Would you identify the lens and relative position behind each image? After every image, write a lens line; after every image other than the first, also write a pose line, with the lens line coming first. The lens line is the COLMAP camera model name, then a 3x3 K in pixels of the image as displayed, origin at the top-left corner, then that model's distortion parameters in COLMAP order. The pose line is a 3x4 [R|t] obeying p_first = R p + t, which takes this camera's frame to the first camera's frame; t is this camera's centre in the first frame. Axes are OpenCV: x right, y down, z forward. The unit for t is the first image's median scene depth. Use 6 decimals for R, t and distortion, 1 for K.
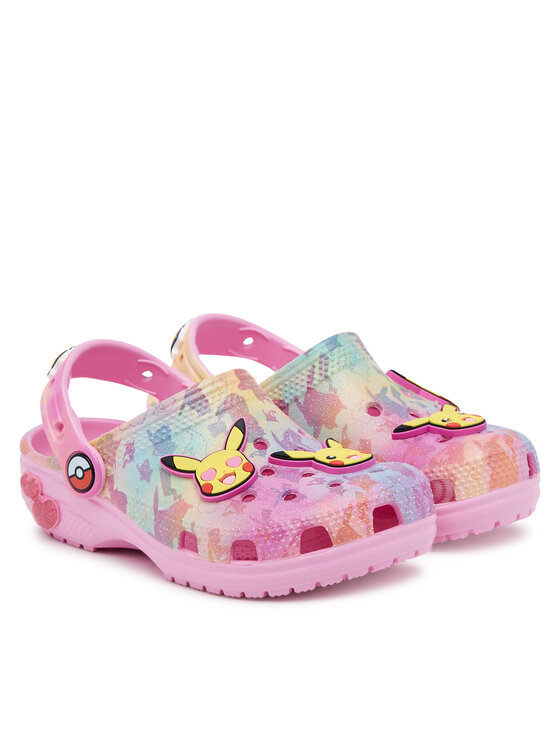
lens RADIAL K [[2653.1, 0, 280.2], [0, 2653.1, 373.3], [0, 0, 1]] dist [0.038292, 0.000000]
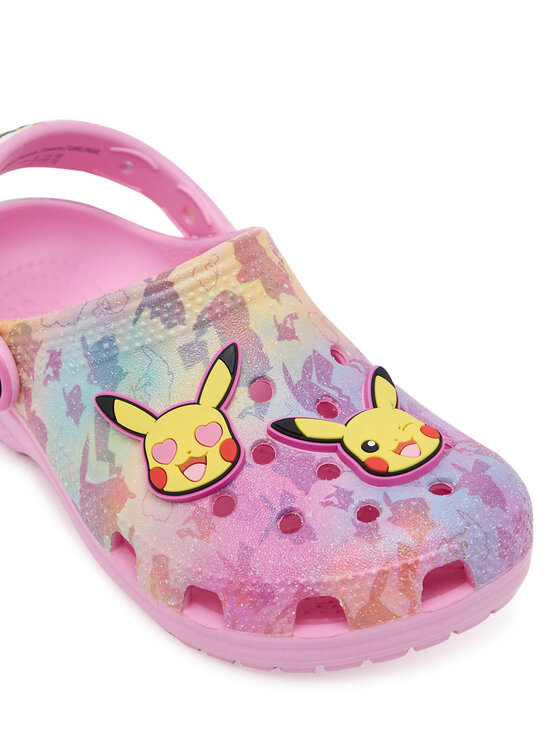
lens RADIAL K [[1673.4, 0, 280.1], [0, 1673.4, 373.4], [0, 0, 1]] dist [-0.061796, 0.000000]
pose [[0.990647, 0.115628, -0.072443, 0.024278], [-0.074653, 0.903717, 0.421572, -0.138511], [0.114213, -0.412221, 0.903897, 0.661387]]
